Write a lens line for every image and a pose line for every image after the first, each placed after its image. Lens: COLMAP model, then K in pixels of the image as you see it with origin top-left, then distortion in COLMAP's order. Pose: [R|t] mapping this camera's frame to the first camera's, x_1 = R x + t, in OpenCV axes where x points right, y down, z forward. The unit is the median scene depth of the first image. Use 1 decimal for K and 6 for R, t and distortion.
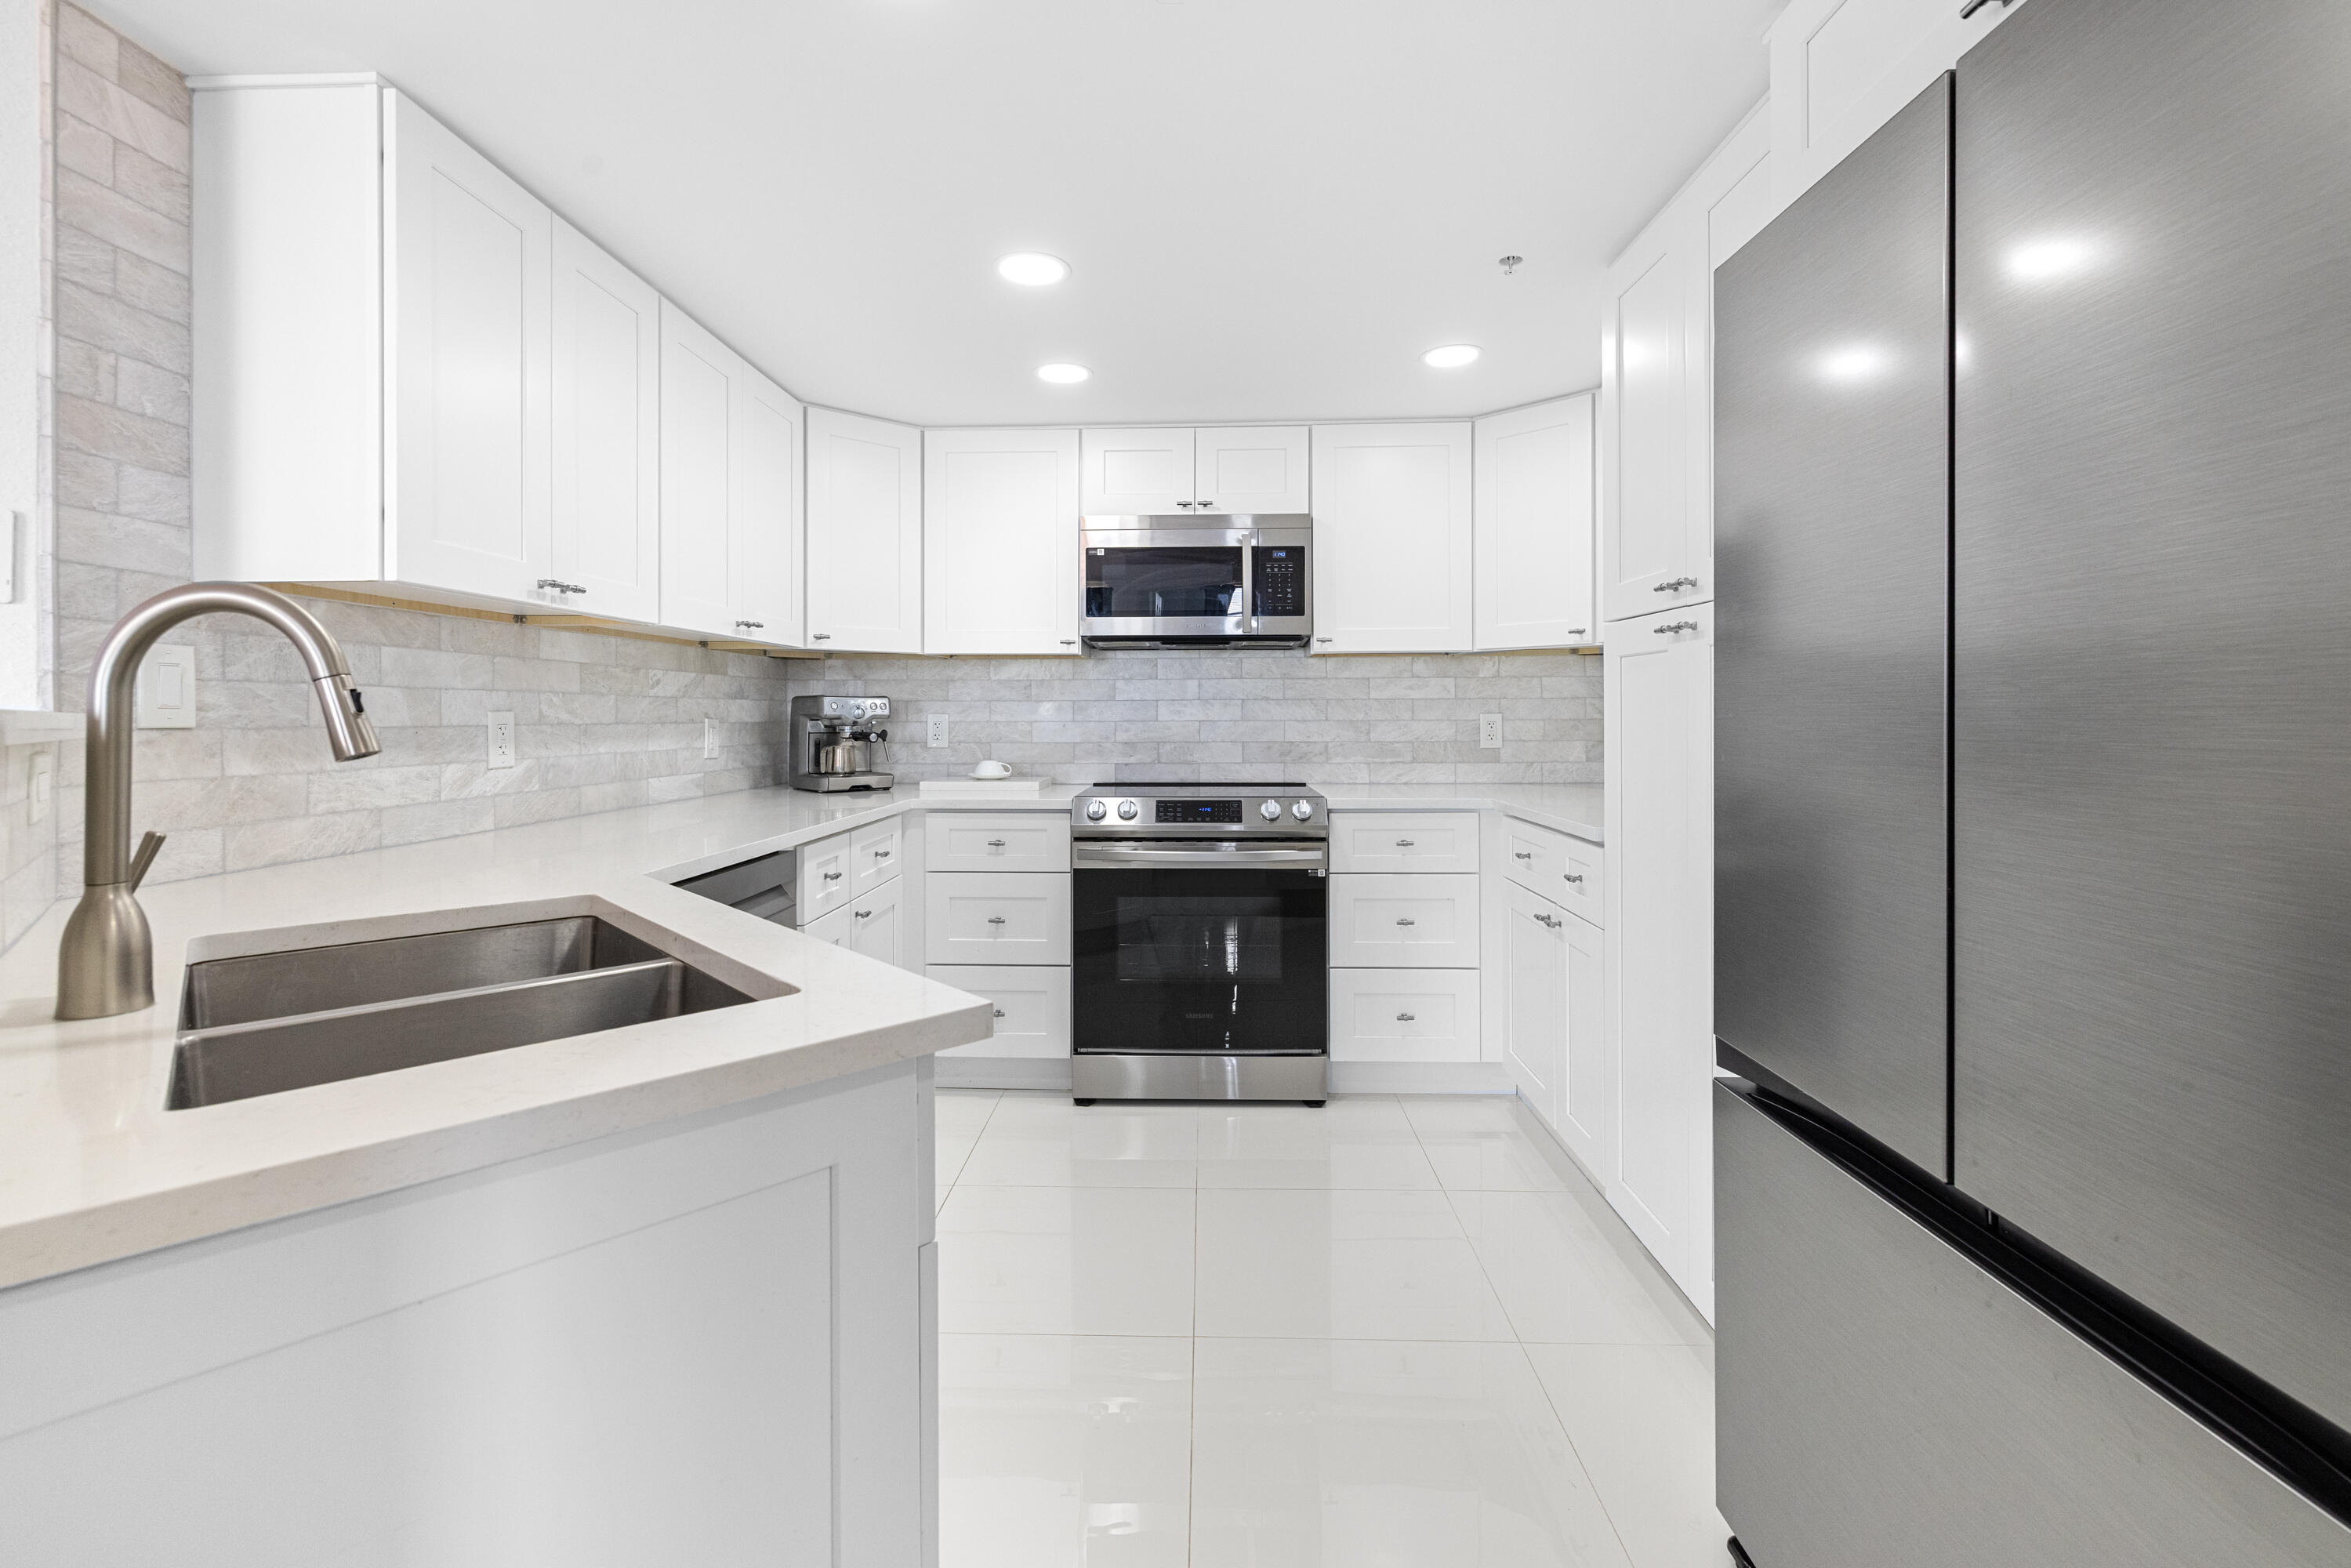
lens RADIAL K [[1008.6, 0, 1168.4], [0, 1008.6, 719.2], [0, 0, 1]] dist [-0.000509, 0.000519]
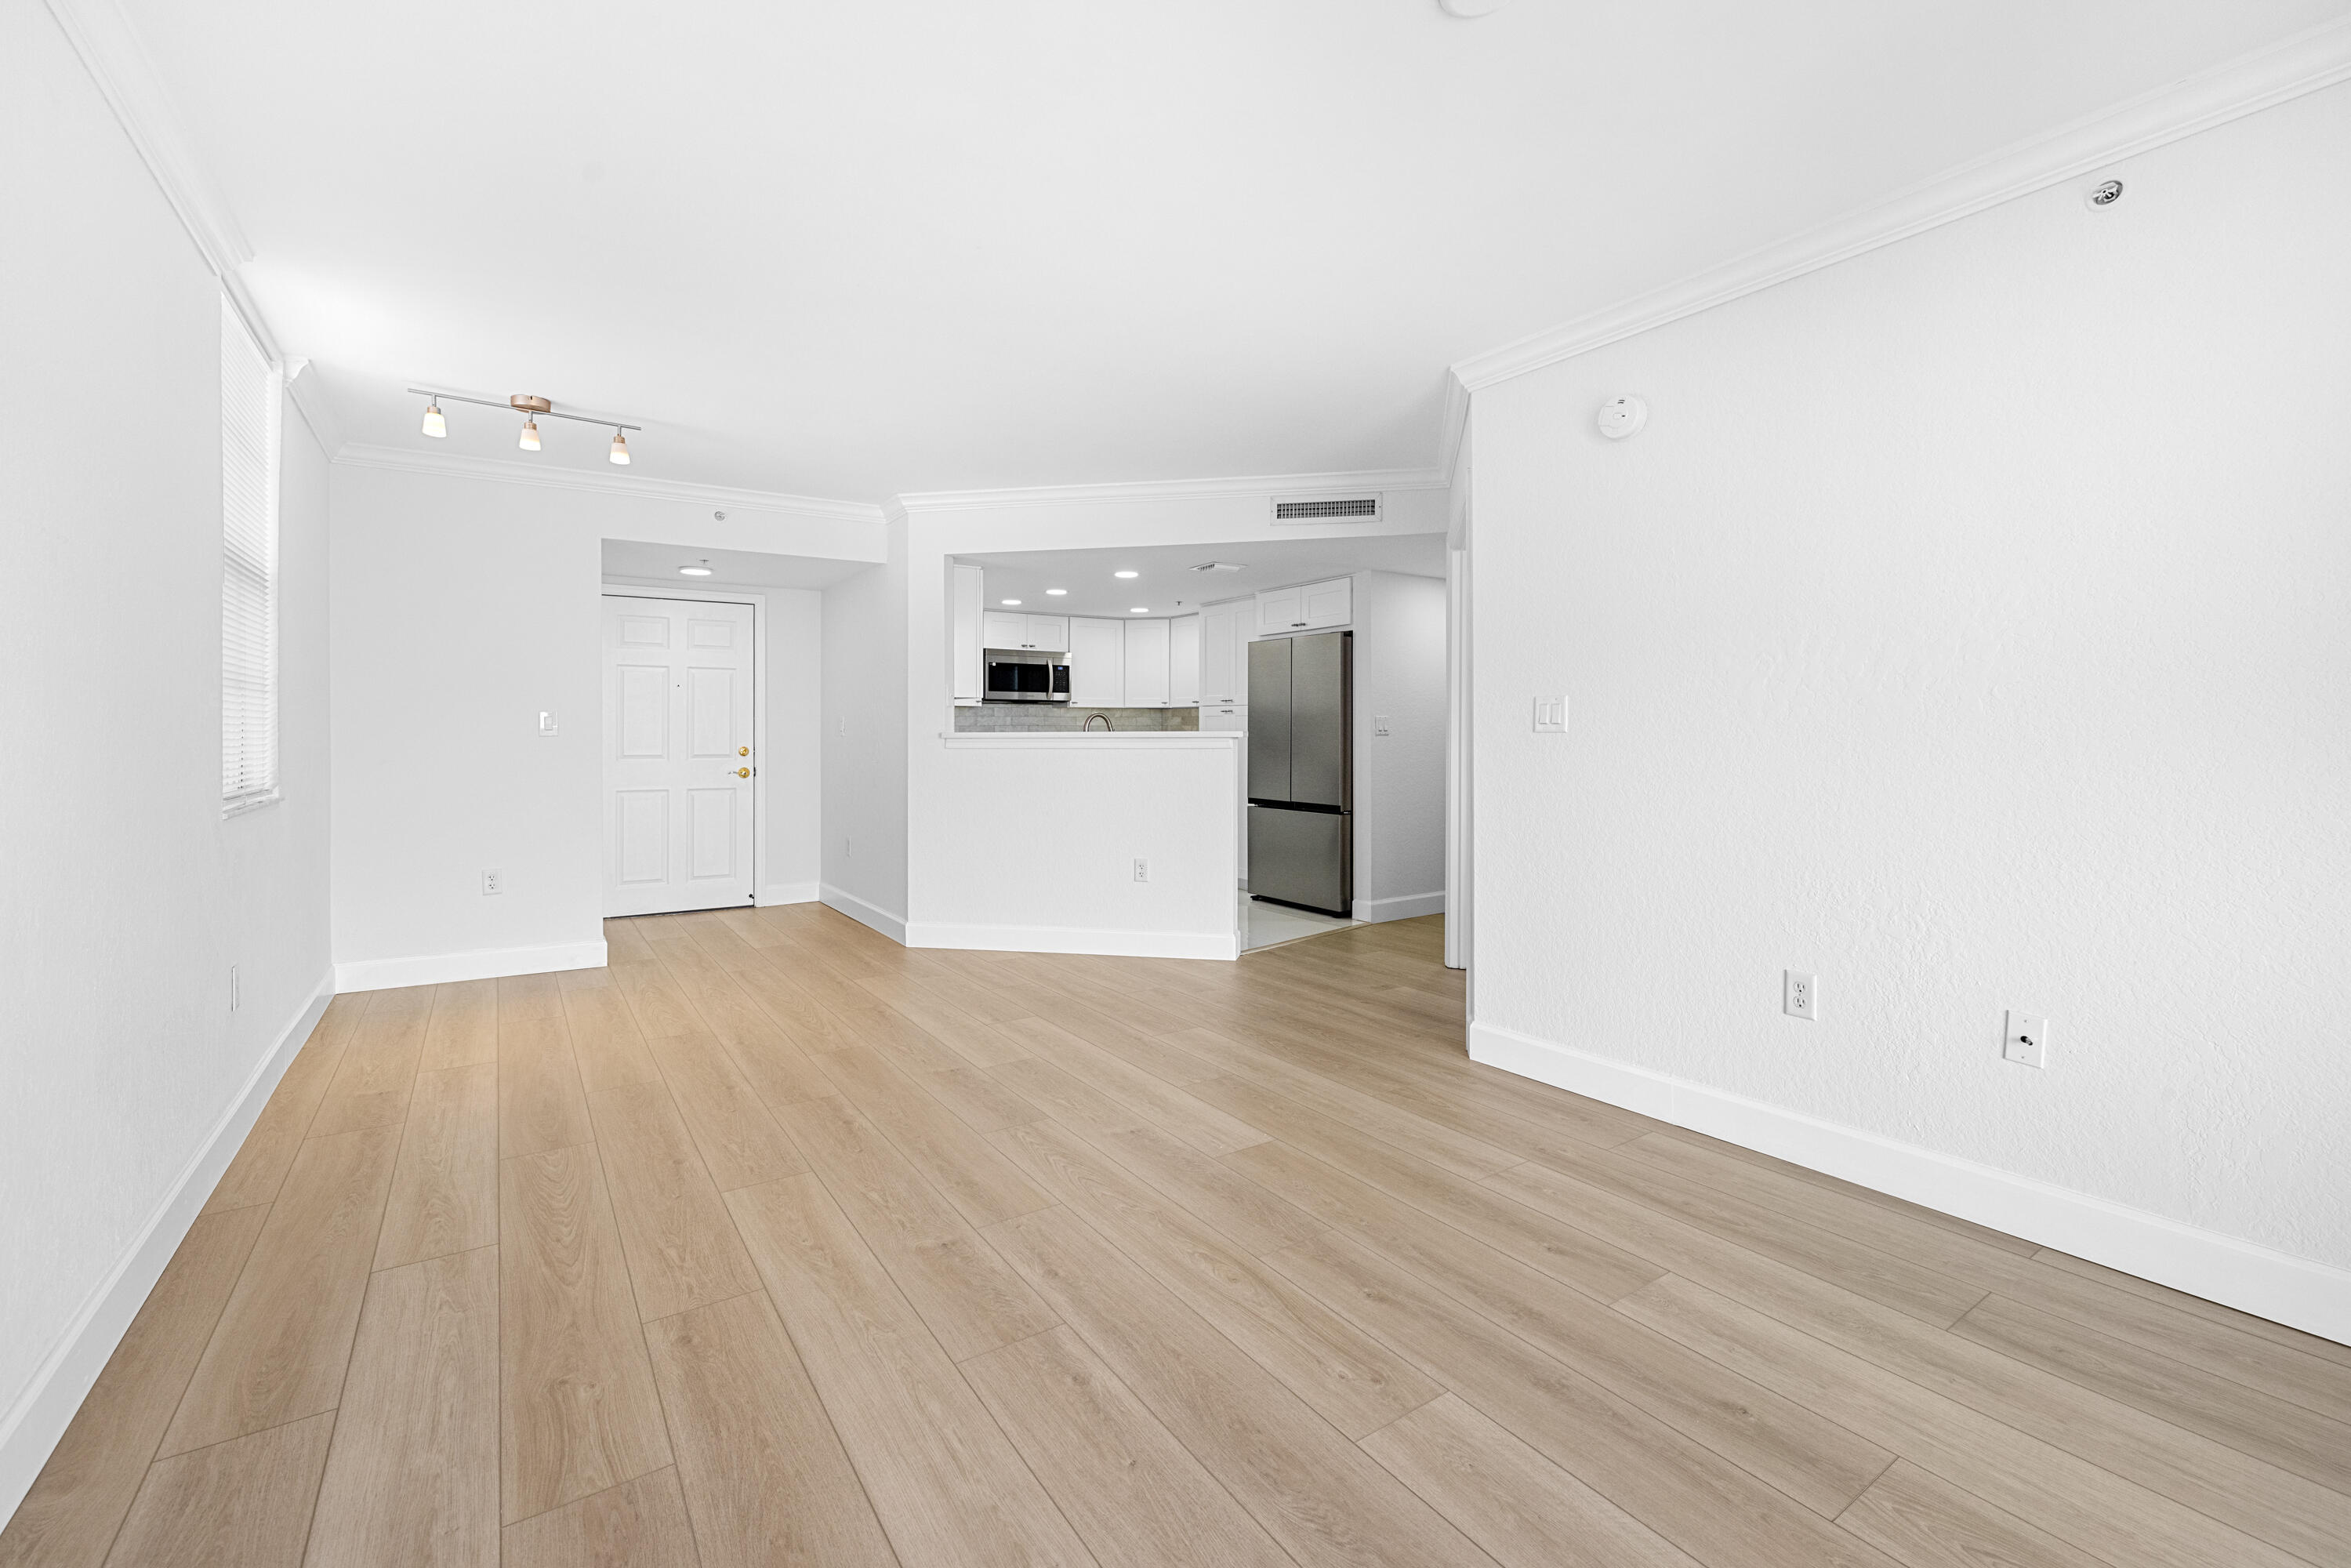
lens RADIAL K [[1008.6, 0, 1168.4], [0, 1008.6, 719.2], [0, 0, 1]] dist [-0.000509, 0.000519]
pose [[0.807992, 0.007485, 0.589146, -1.236589], [0.002192, 0.999874, -0.015710, 0.003908], [-0.589190, 0.013985, 0.807874, -1.273631]]
